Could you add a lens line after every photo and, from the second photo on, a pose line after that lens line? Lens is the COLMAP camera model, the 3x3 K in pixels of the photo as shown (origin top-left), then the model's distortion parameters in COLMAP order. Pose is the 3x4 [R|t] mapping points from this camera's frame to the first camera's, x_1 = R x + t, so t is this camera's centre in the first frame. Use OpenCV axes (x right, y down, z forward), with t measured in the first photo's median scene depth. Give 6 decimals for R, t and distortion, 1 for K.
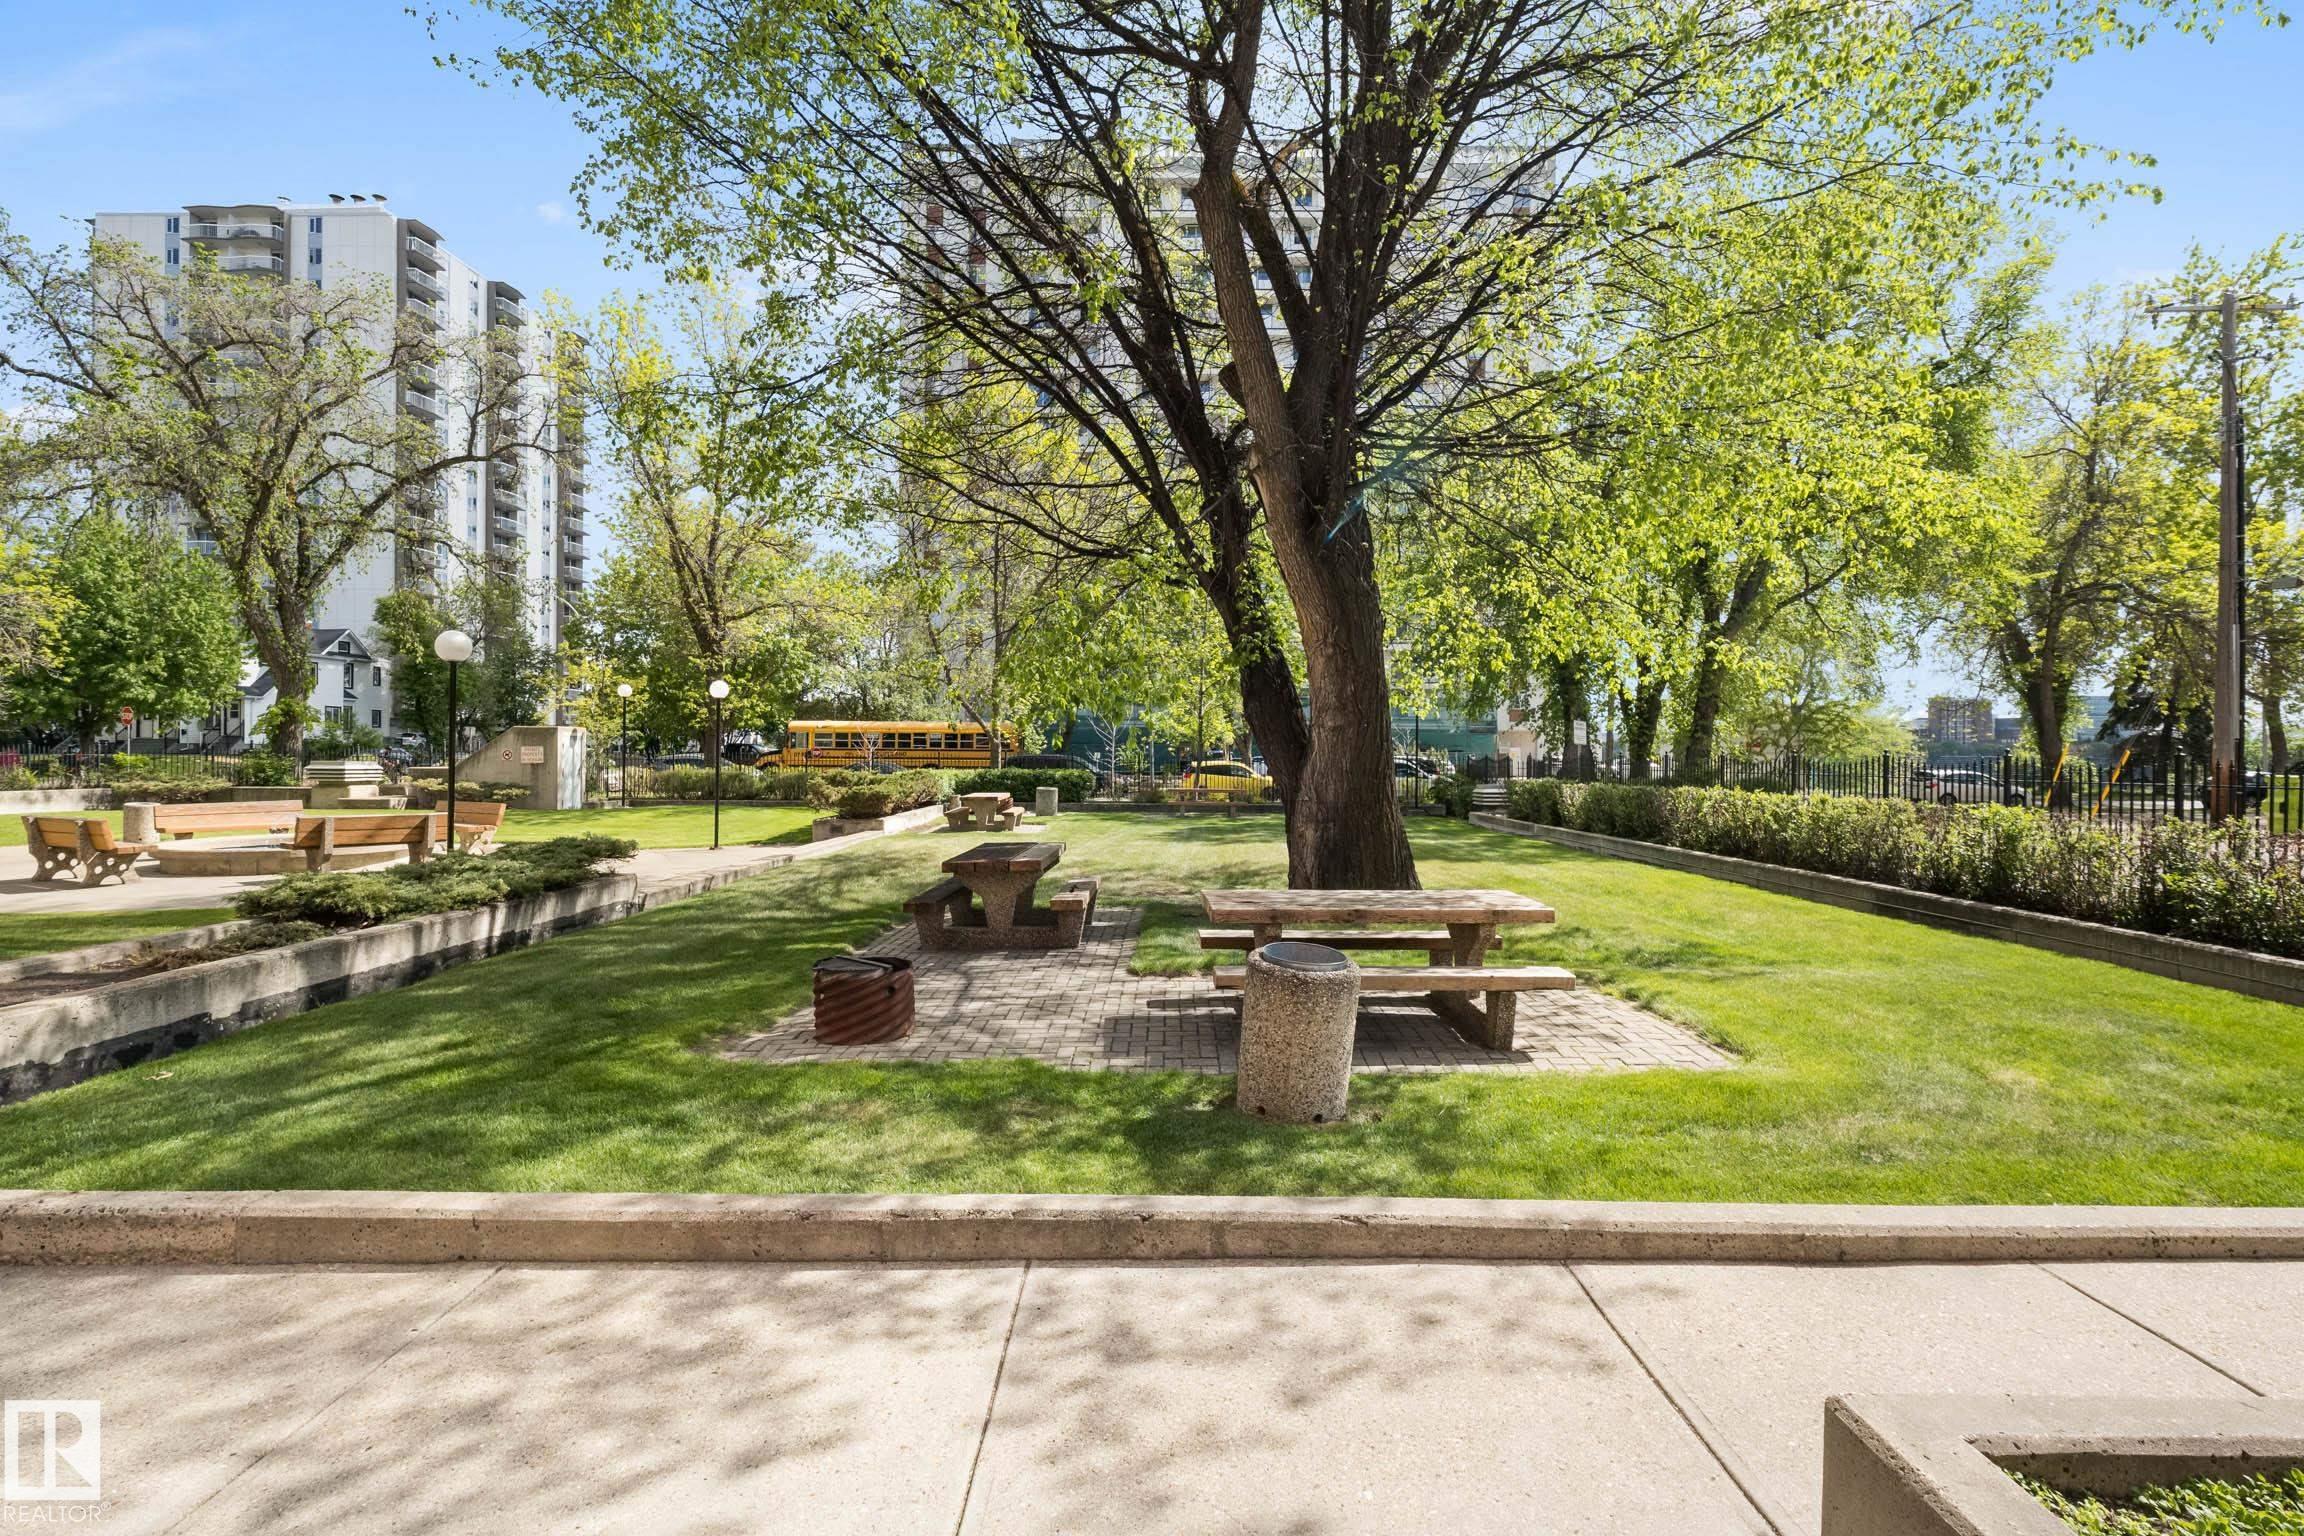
lens RADIAL K [[1077.6, 0, 1152.0], [0, 1077.6, 768.0], [0, 0, 1]] dist [-0.001001, -0.000251]
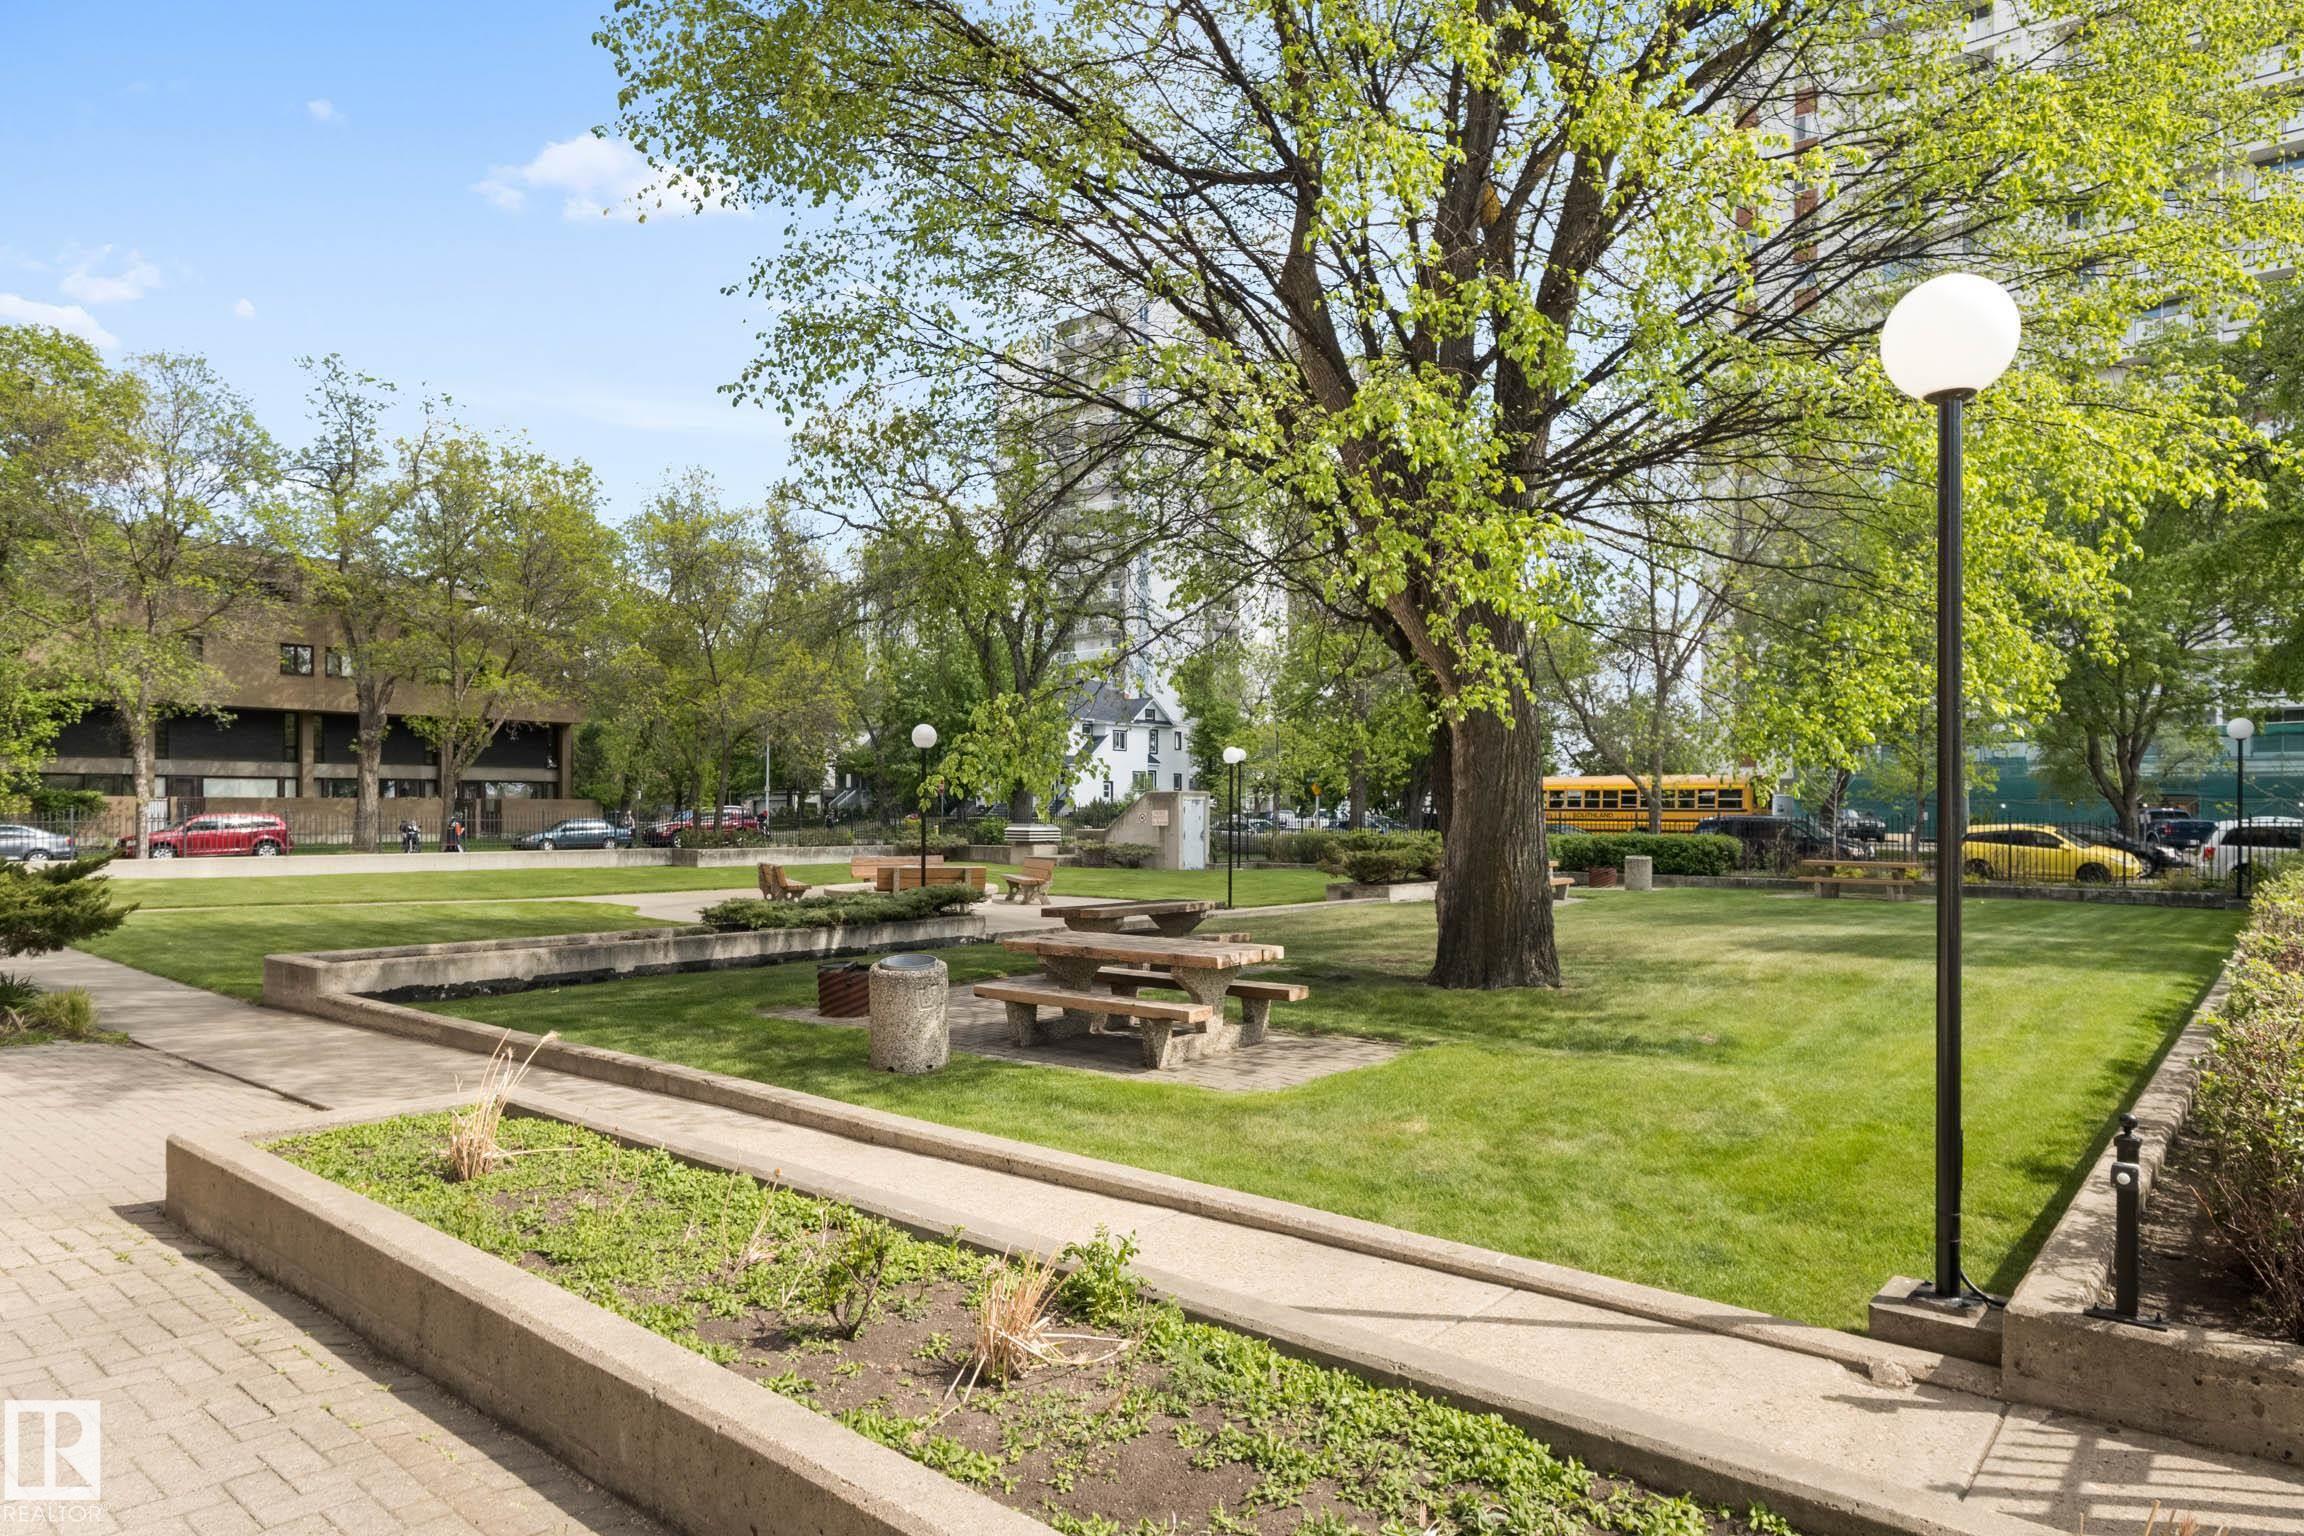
lens RADIAL K [[1386.5, 0, 1150.0], [0, 1386.5, 826.5], [0, 0, 1]] dist [-0.001346, -0.000150]
pose [[0.768483, 0.002866, -0.639864, 0.349792], [-0.006589, 0.999972, -0.003434, 0.001195], [0.639837, 0.006855, 0.768480, -0.044267]]
